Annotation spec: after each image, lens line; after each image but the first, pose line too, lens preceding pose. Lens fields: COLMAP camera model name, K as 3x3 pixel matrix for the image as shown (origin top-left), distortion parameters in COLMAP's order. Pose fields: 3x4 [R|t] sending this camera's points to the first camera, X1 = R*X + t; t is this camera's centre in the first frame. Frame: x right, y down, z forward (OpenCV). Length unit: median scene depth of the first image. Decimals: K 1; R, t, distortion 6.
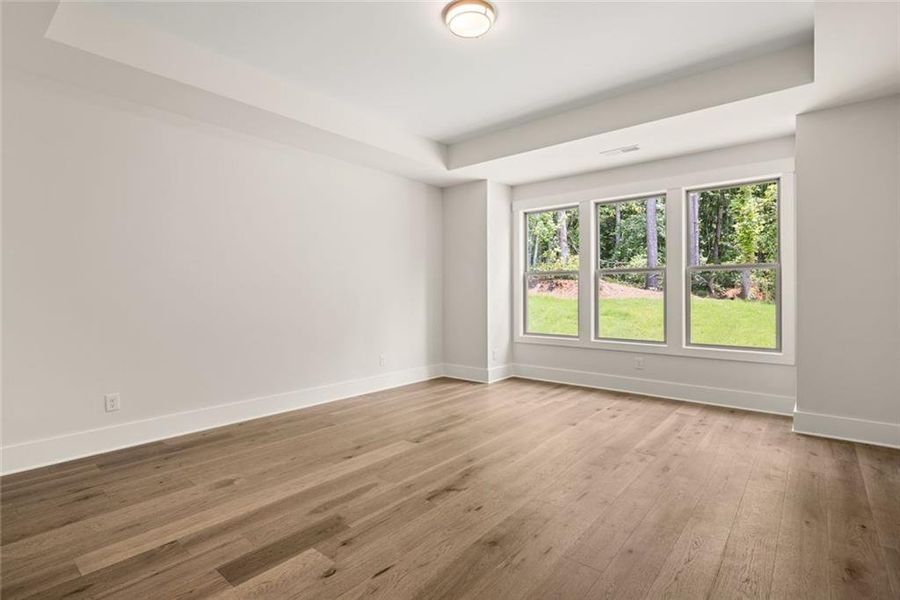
lens RADIAL K [[435.0, 0, 450.0], [0, 435.0, 300.0], [0, 0, 1]] dist [0.001134, -0.000646]
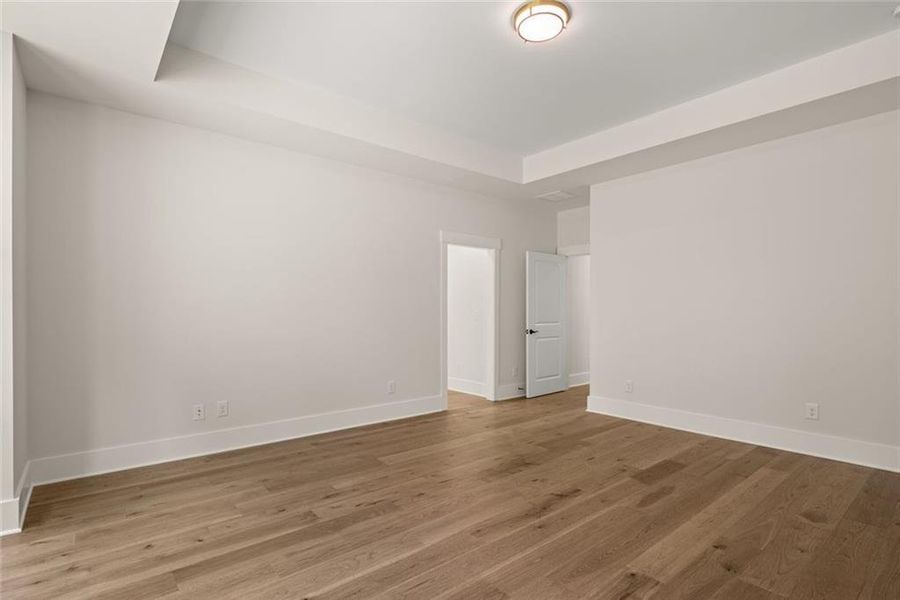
lens RADIAL K [[436.4, 0, 448.9], [0, 436.4, 310.9], [0, 0, 1]] dist [0.003105, -0.000305]
pose [[-0.983401, 0.004525, 0.181391, 0.072765], [0.006987, 0.999892, 0.012939, -0.031378], [-0.181313, 0.013991, -0.983326, 2.064797]]
